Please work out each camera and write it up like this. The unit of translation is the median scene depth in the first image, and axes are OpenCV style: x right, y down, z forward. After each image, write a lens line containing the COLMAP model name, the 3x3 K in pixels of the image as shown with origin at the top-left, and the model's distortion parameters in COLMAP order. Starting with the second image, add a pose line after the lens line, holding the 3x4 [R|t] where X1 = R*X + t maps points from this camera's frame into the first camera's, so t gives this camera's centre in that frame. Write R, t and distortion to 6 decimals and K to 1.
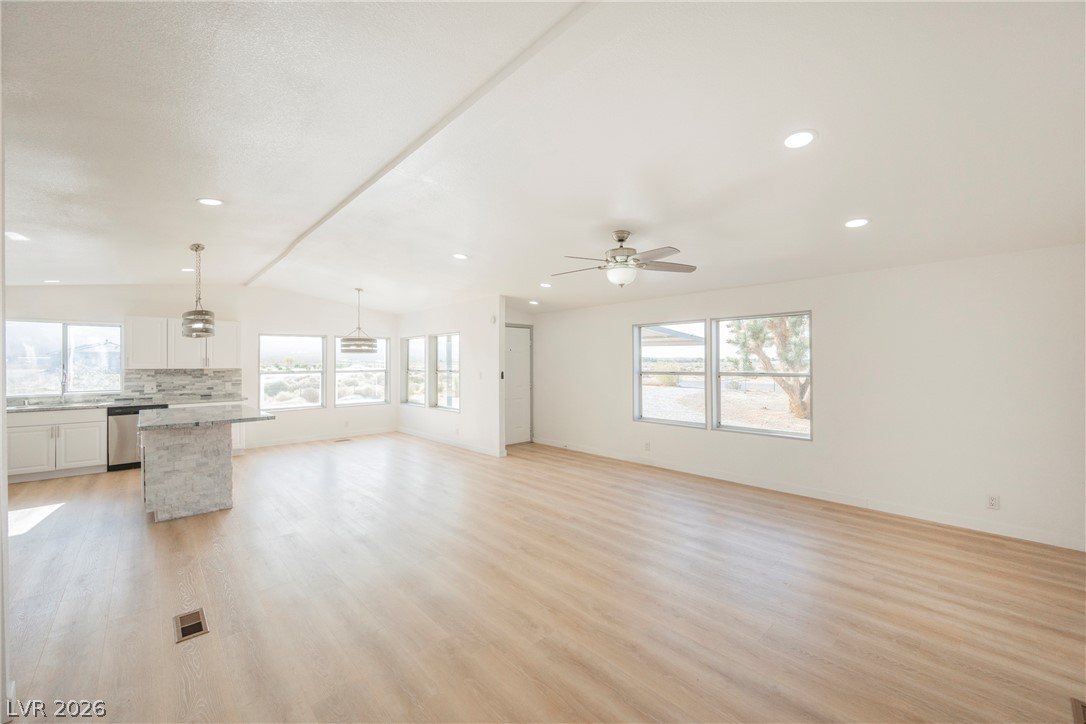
lens RADIAL K [[425.0, 0, 539.5], [0, 425.0, 363.1], [0, 0, 1]] dist [-0.000999, -0.000436]
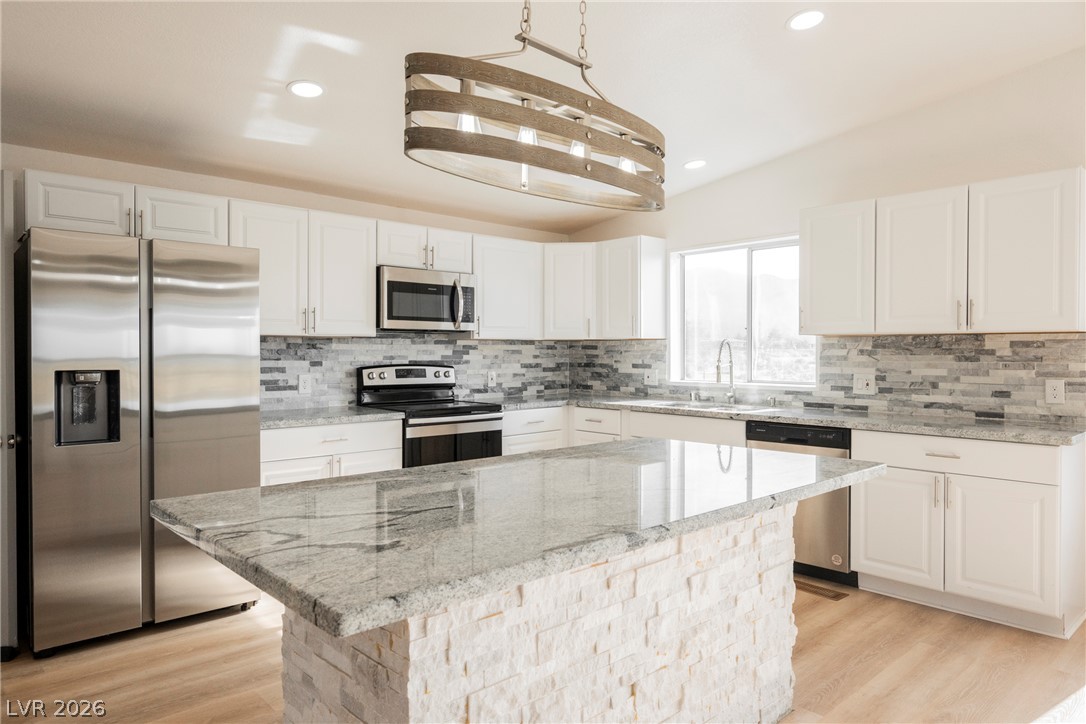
lens RADIAL K [[698.8, 0, 540.3], [0, 698.8, 358.6], [0, 0, 1]] dist [0.000969, -0.001695]
pose [[0.000898, 0.016360, -0.999866, -0.254334], [0.000465, 0.999866, 0.016360, 0.024805], [0.999999, -0.000480, 0.000890, 0.688927]]
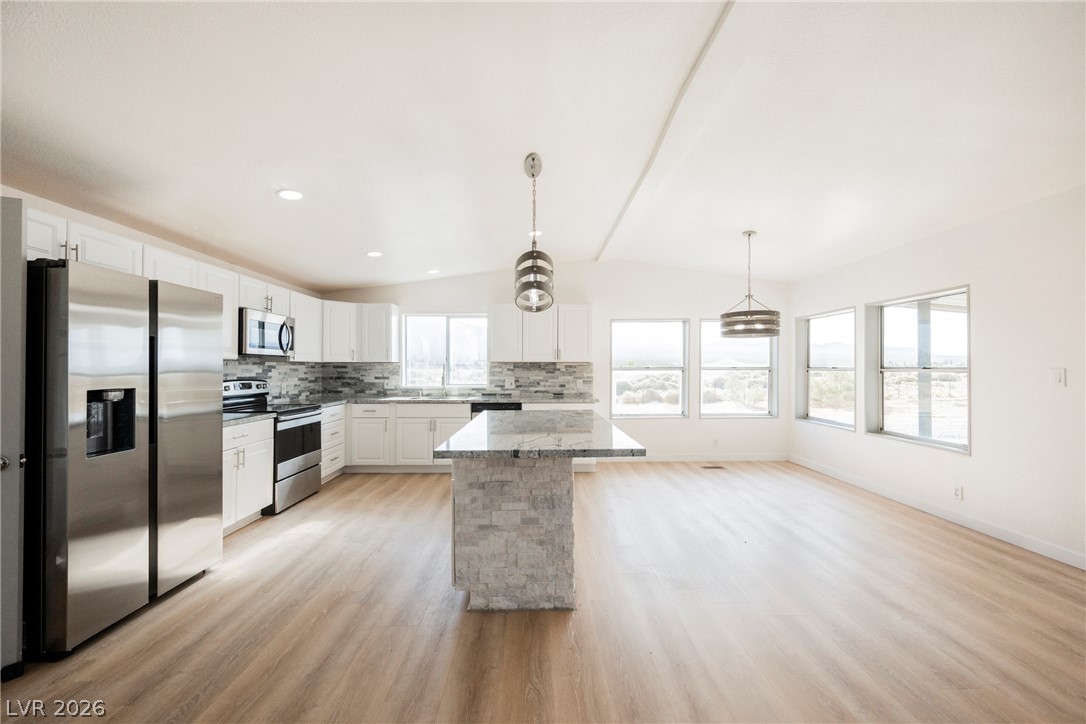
lens RADIAL K [[425.0, 0, 548.2], [0, 425.0, 362.9], [0, 0, 1]] dist [-0.000999, -0.000436]
pose [[0.750144, -0.001793, -0.661272, -0.252692], [-0.003549, 0.999971, -0.006737, 0.020935], [0.661265, 0.007400, 0.750116, 0.370140]]
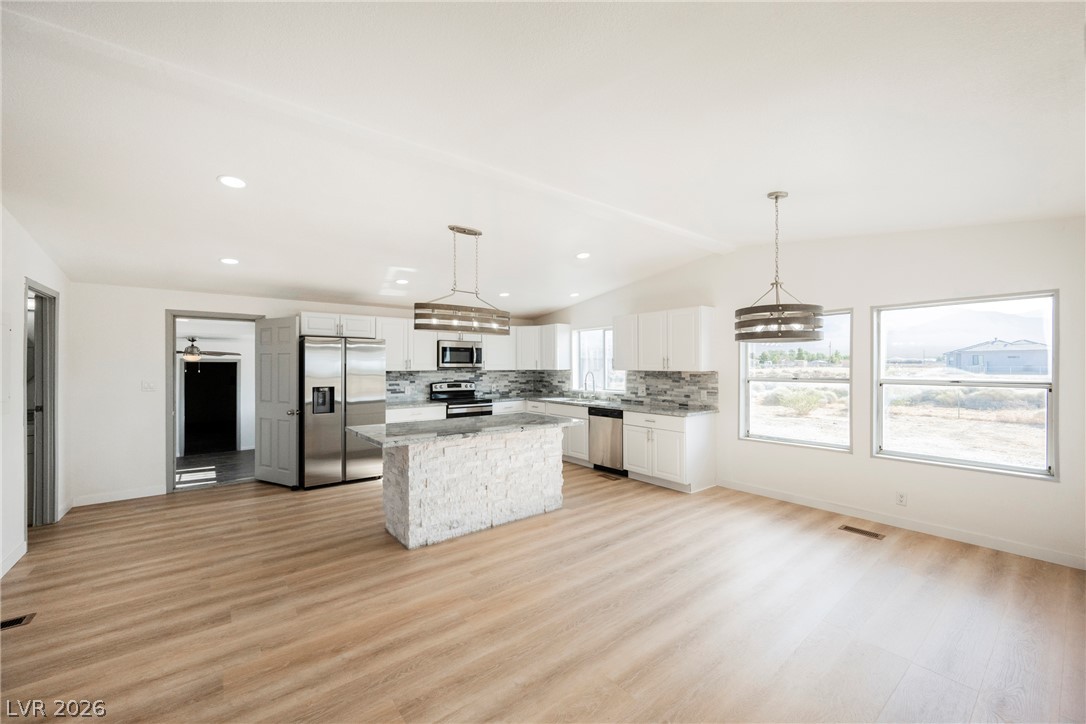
lens RADIAL K [[425.0, 0, 539.9], [0, 425.0, 361.2], [0, 0, 1]] dist [-0.000999, -0.000436]
pose [[-0.075709, -0.005892, -0.997113, 0.027706], [0.002877, 0.999977, -0.006127, -0.001090], [0.997126, -0.003333, -0.075690, 0.843454]]
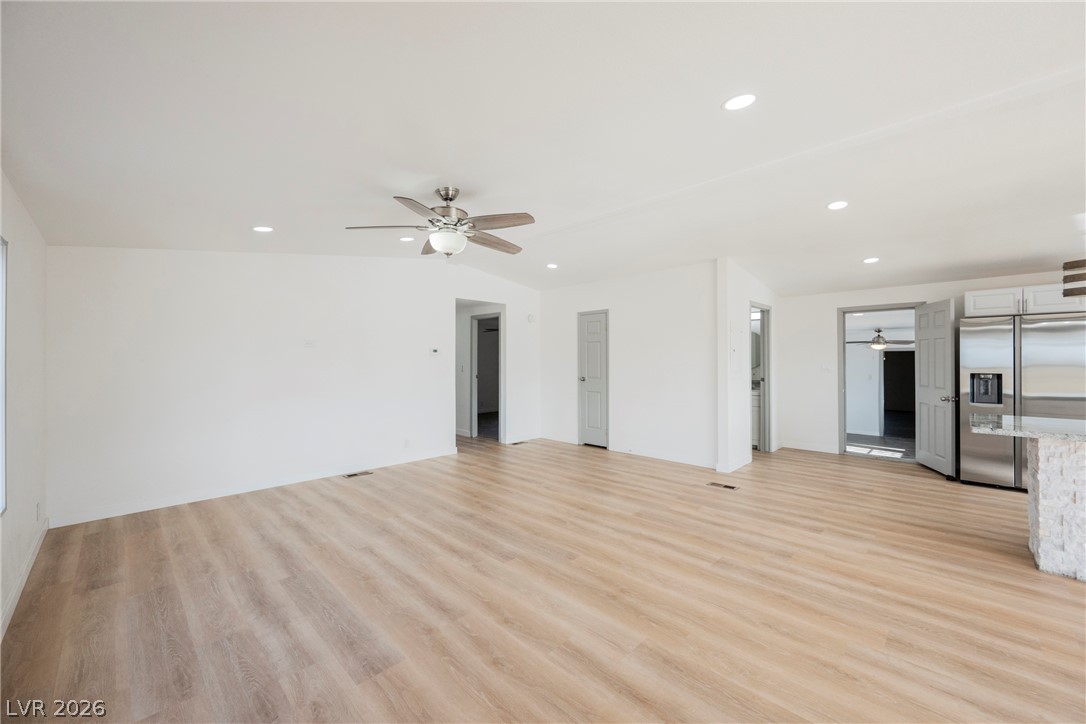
lens RADIAL K [[425.0, 0, 554.1], [0, 425.0, 362.3], [0, 0, 1]] dist [-0.000999, -0.000436]
pose [[-0.997341, 0.010057, -0.072176, 0.029662], [0.009886, 0.999947, 0.002730, 0.012849], [0.072200, 0.002010, -0.997388, 1.024085]]
